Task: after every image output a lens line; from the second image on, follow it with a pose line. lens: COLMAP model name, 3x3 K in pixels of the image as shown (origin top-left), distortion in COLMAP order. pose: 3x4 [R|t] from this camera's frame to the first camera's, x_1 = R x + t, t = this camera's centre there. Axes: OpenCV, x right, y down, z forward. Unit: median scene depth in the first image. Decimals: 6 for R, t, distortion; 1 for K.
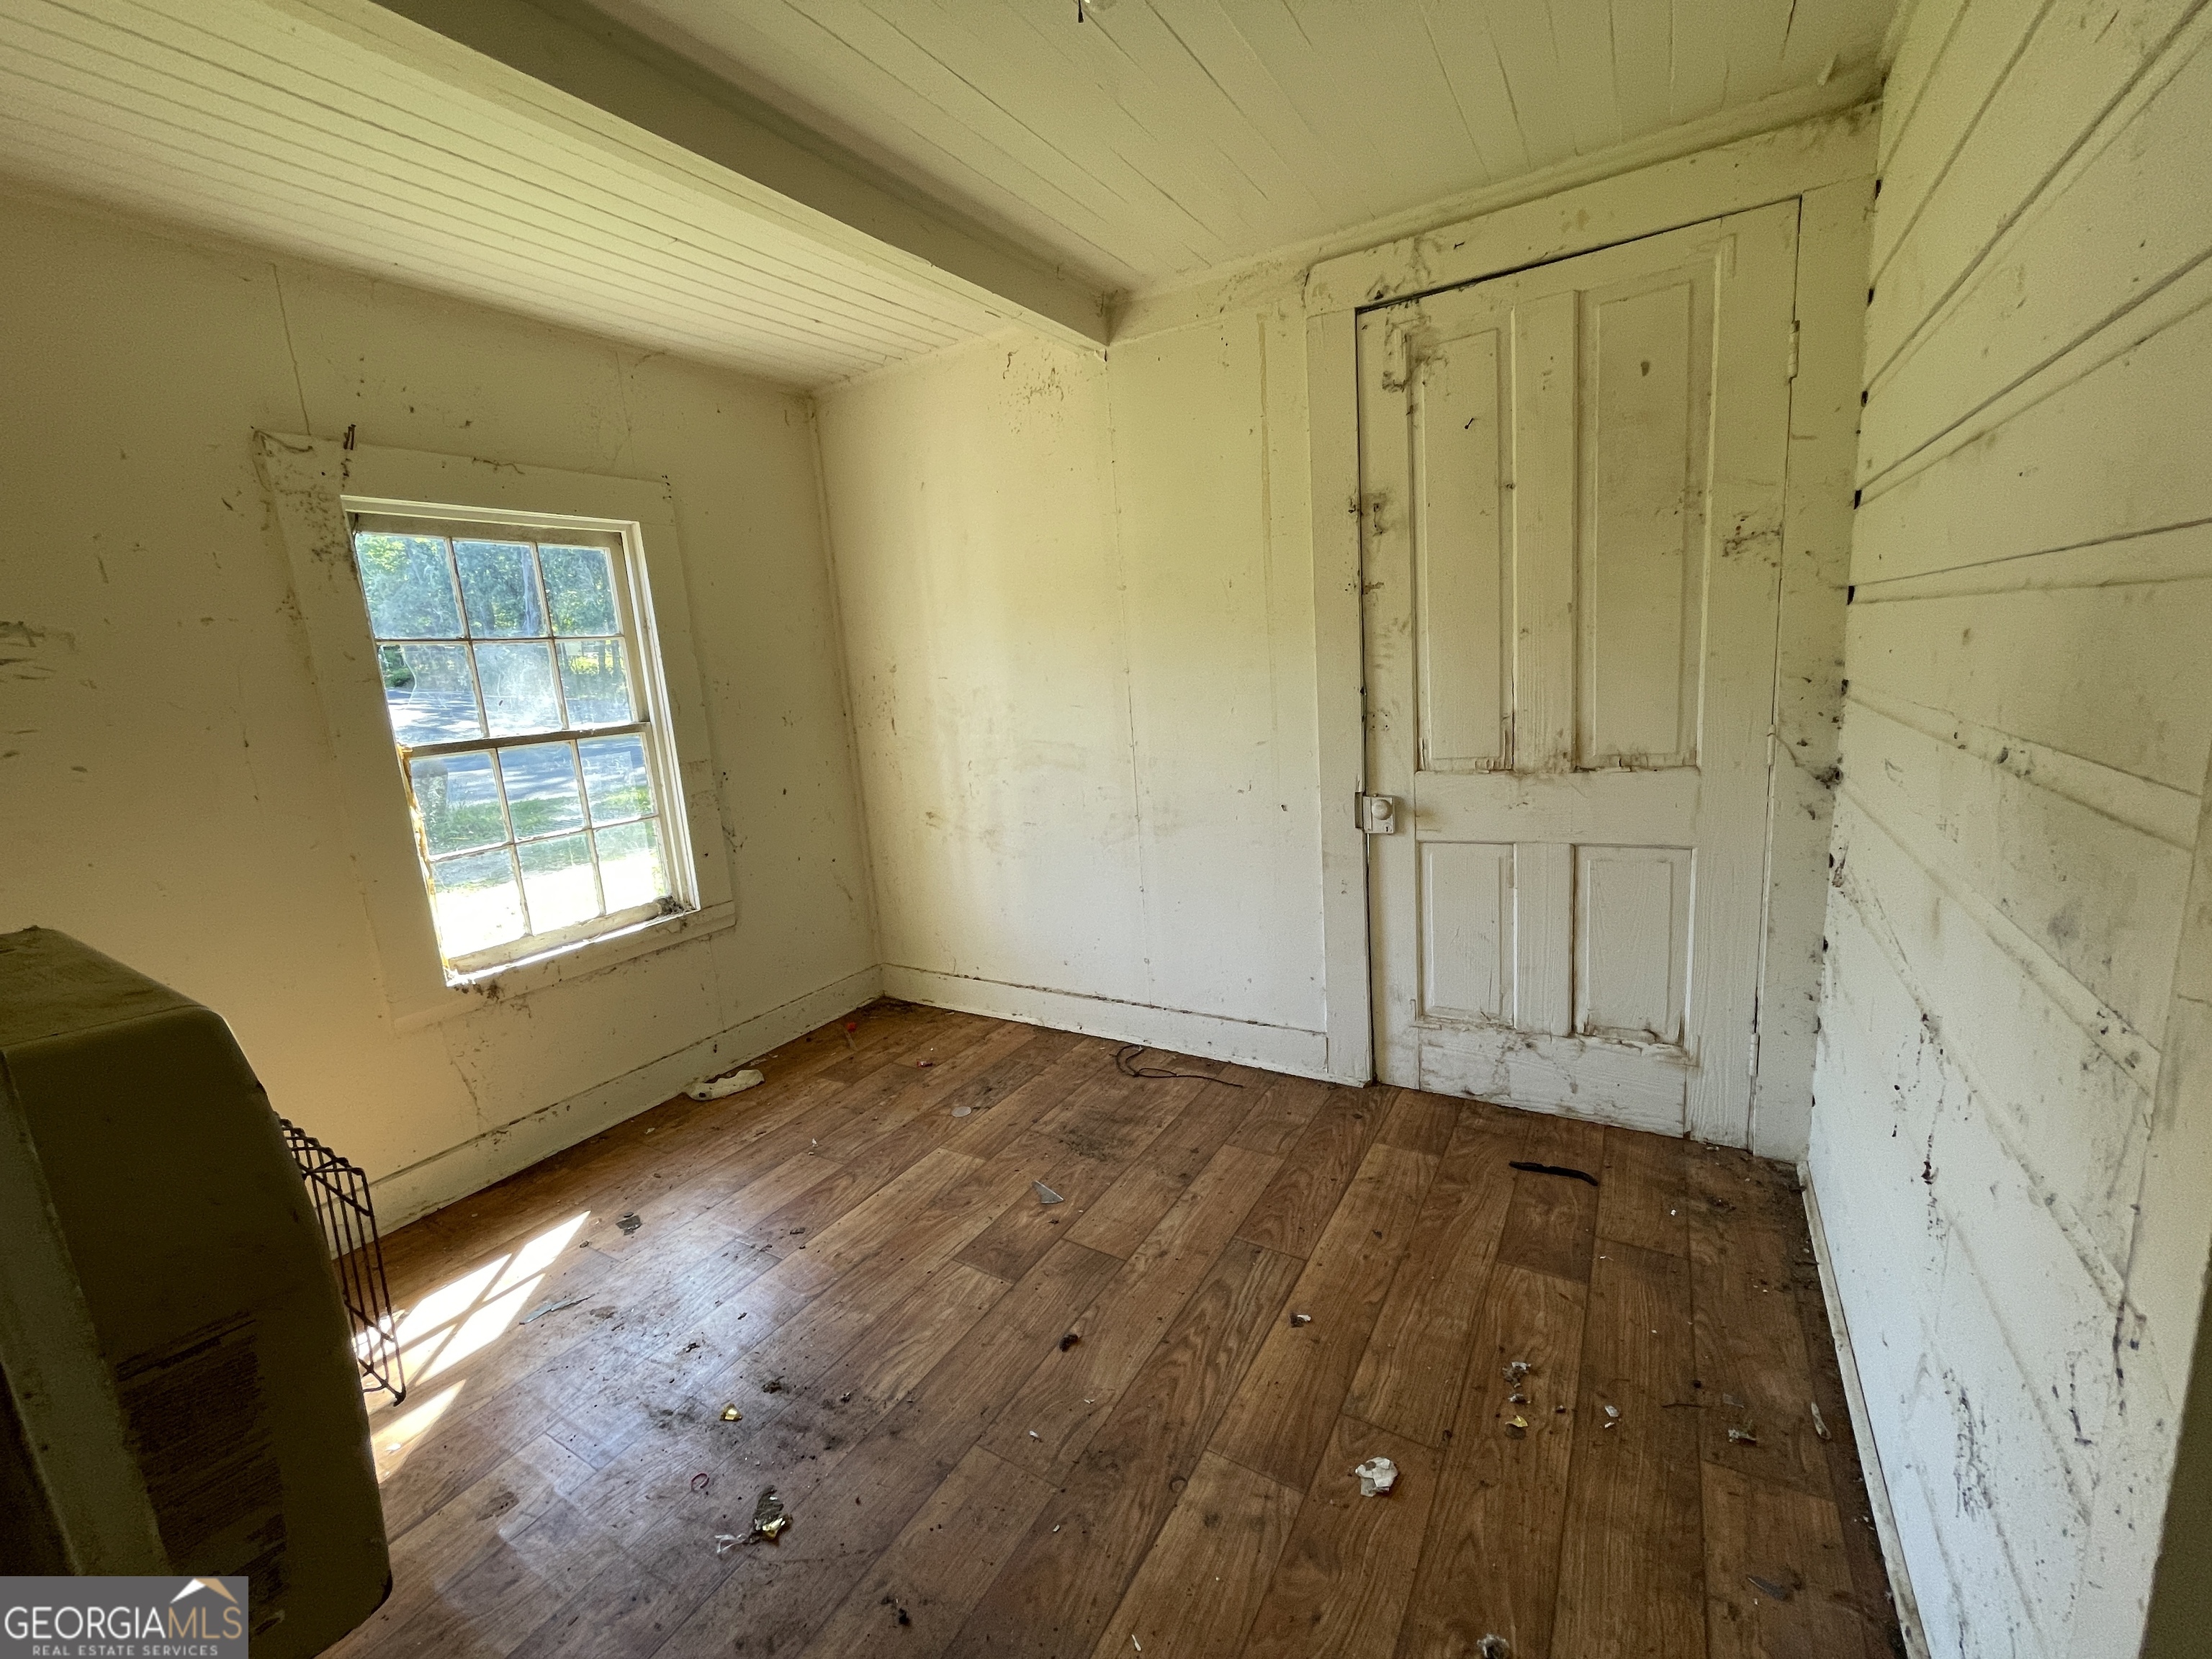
lens RADIAL K [[896.9, 0, 1101.9], [0, 896.9, 831.1], [0, 0, 1]] dist [-0.002012, -0.000025]
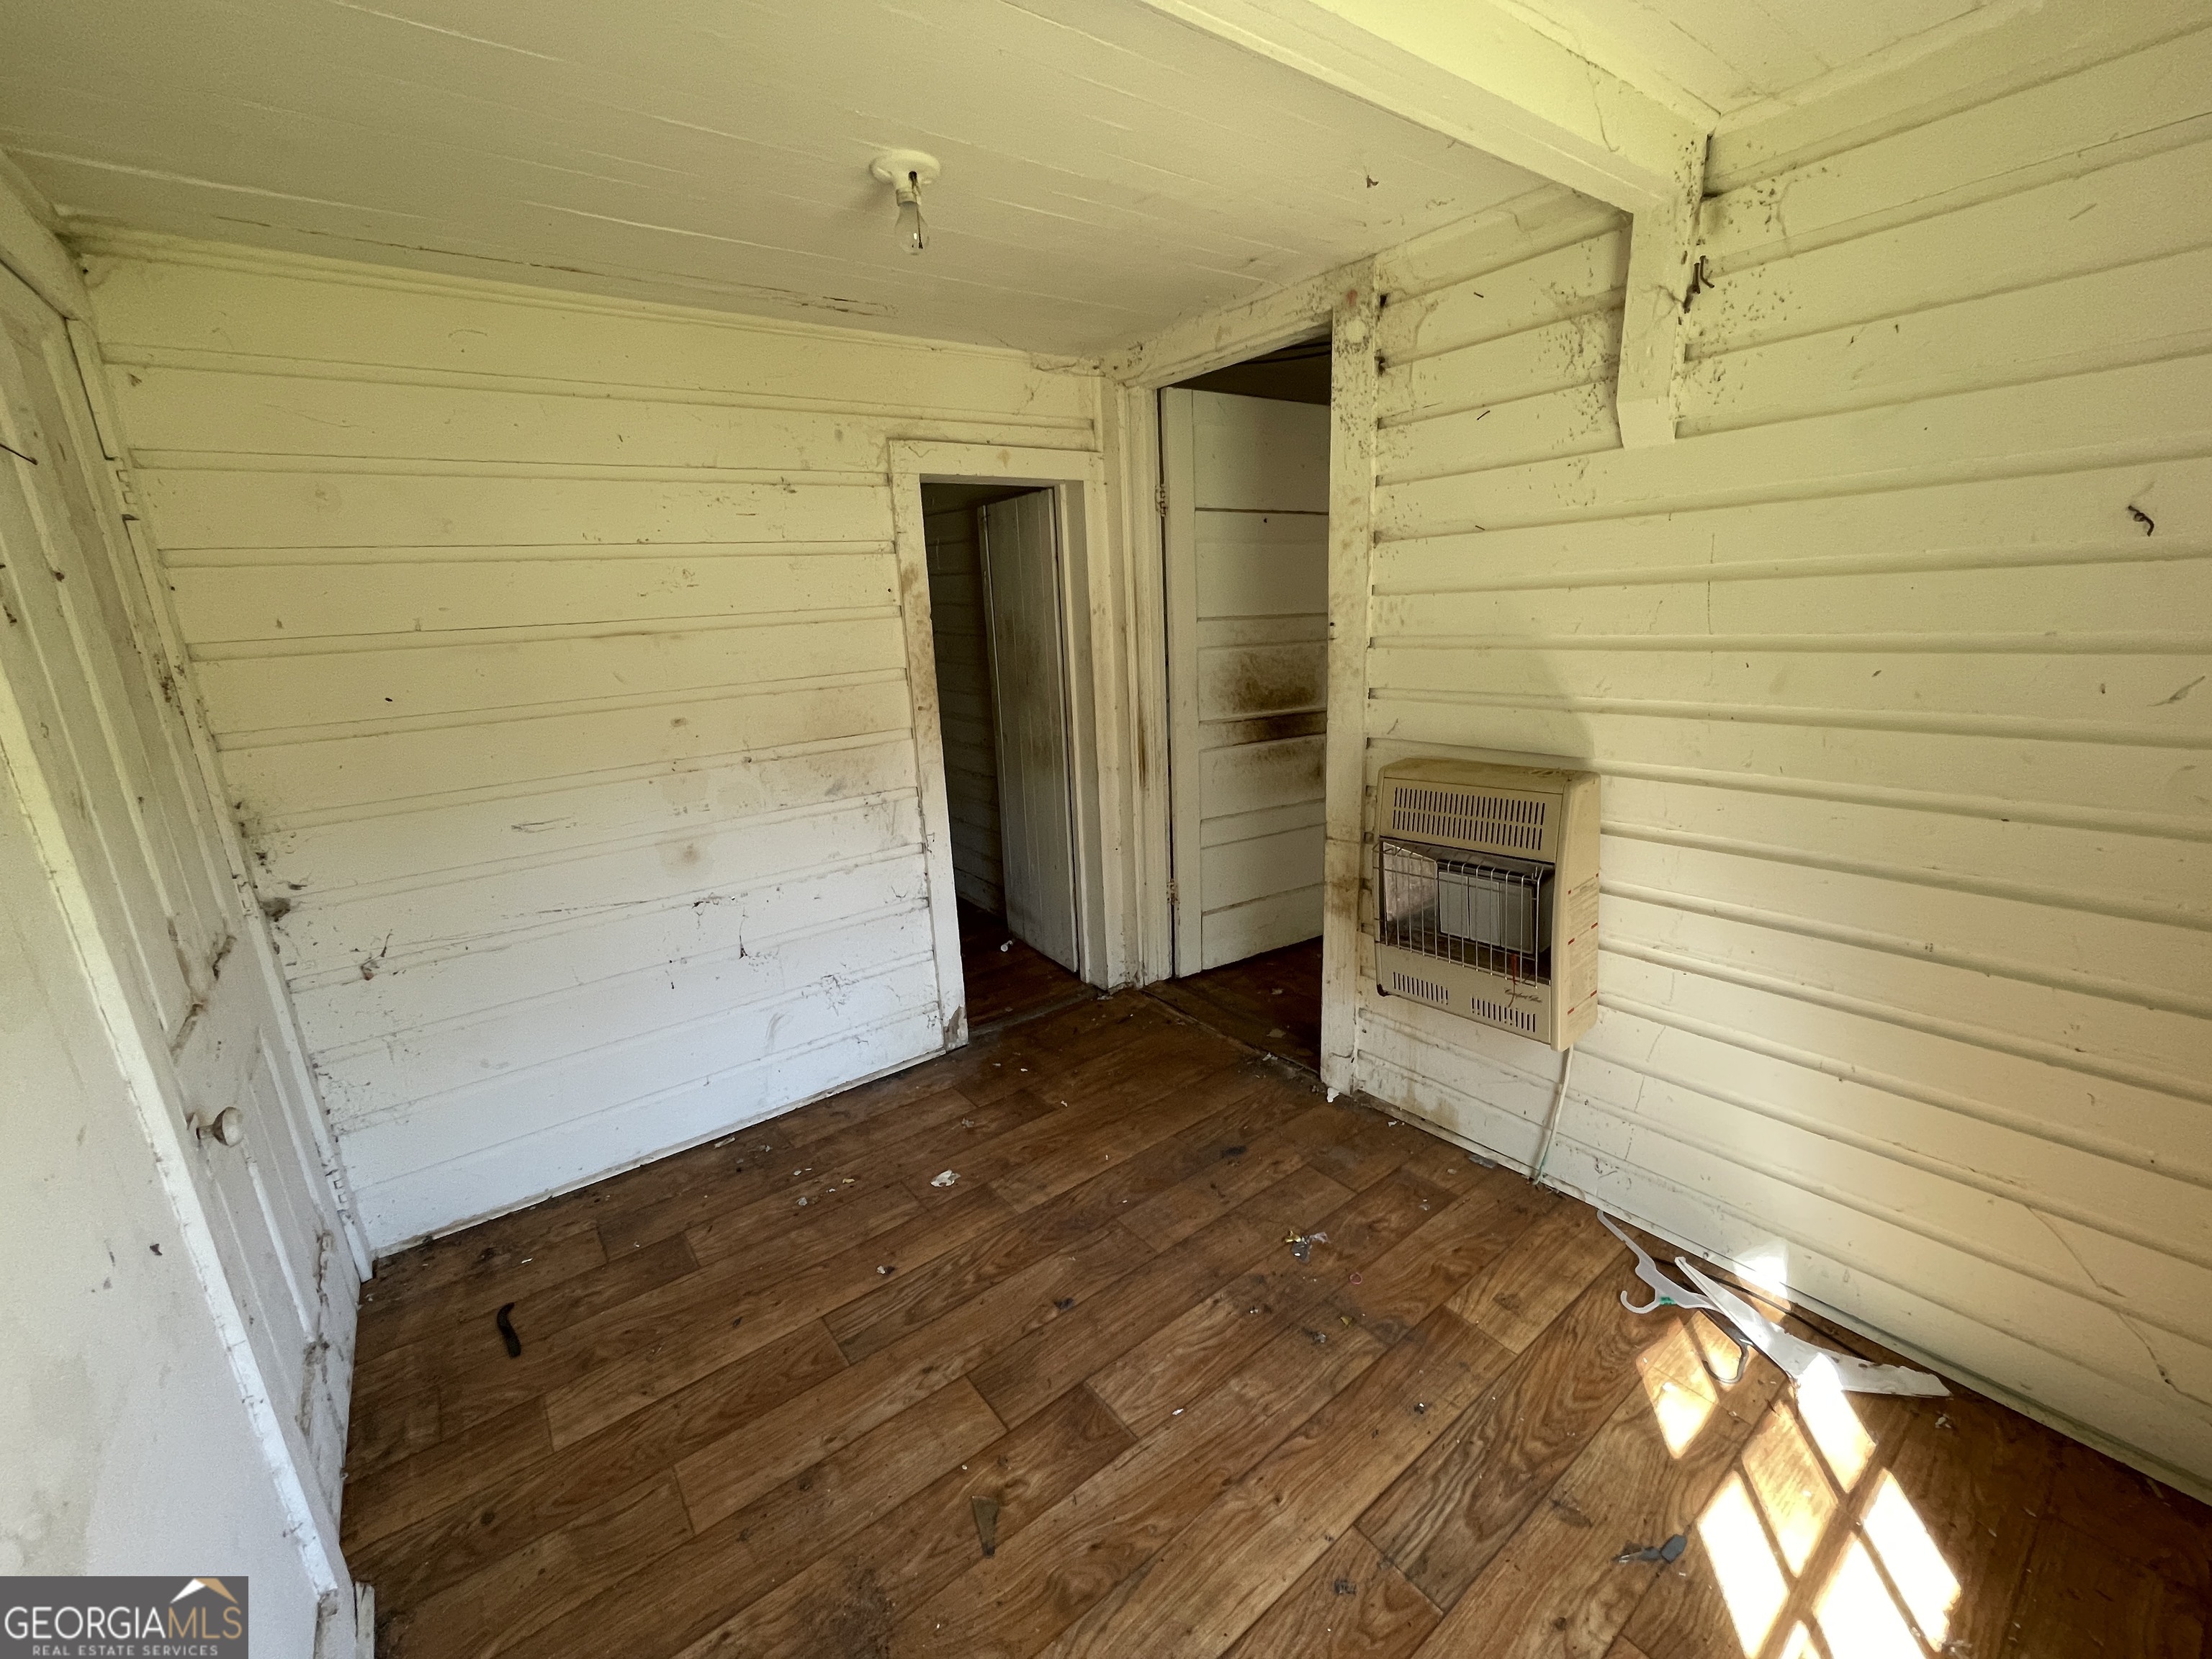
lens RADIAL K [[896.9, 0, 1101.9], [0, 896.9, 831.1], [0, 0, 1]] dist [-0.002012, -0.000025]
pose [[-0.922334, 0.017092, 0.386015, -0.507686], [0.181172, 0.901528, 0.392968, -0.400436], [-0.341287, 0.432383, -0.834607, 1.588583]]
